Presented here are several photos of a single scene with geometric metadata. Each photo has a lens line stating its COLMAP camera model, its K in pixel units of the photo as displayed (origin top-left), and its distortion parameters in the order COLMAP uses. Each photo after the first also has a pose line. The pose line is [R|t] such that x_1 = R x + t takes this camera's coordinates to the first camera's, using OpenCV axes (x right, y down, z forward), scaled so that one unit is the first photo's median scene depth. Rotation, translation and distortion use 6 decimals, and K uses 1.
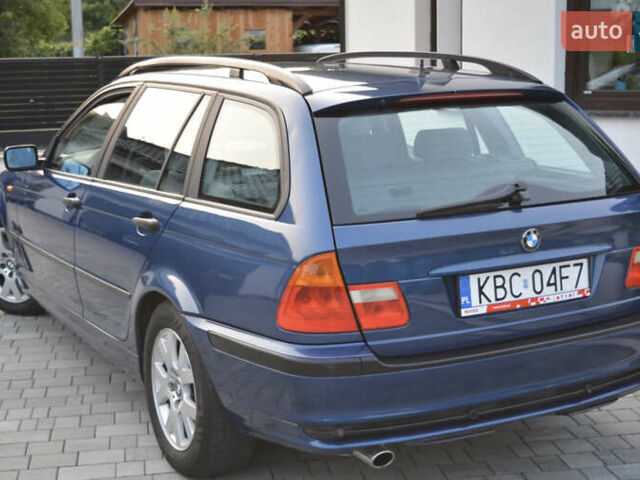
lens RADIAL K [[1102.4, 0, 320.0], [0, 1102.4, 240.0], [0, 0, 1]] dist [0.040136, -0.037986]
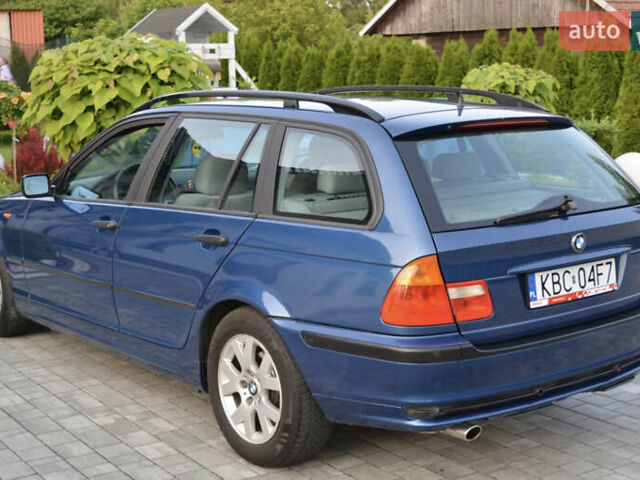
lens RADIAL K [[1102.4, 0, 320.0], [0, 1102.4, 240.0], [0, 0, 1]] dist [0.040136, -0.037986]
pose [[0.983800, -0.023995, 0.177656, -0.295061], [0.029140, 0.999226, -0.026408, 0.020513], [-0.176885, 0.031157, 0.983738, -0.121244]]
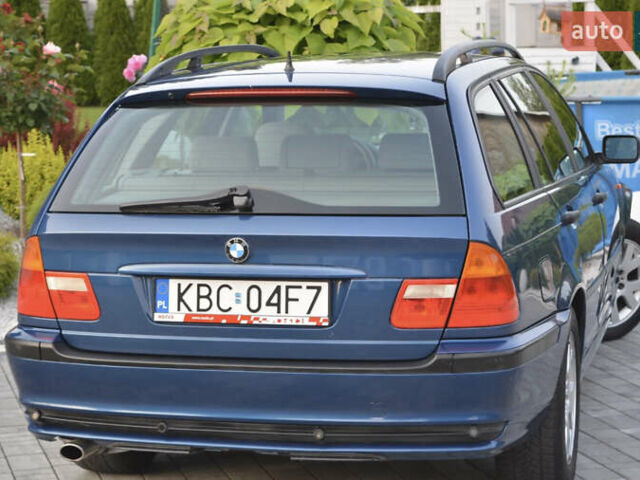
lens RADIAL K [[1666.3, 0, 320.0], [0, 1666.3, 240.0], [0, 0, 1]] dist [0.061031, 0.333121]
pose [[0.734203, 0.090458, -0.672877, 1.168065], [-0.118749, 0.992917, 0.003911, -0.021768], [0.668465, 0.077032, 0.739744, 0.027745]]
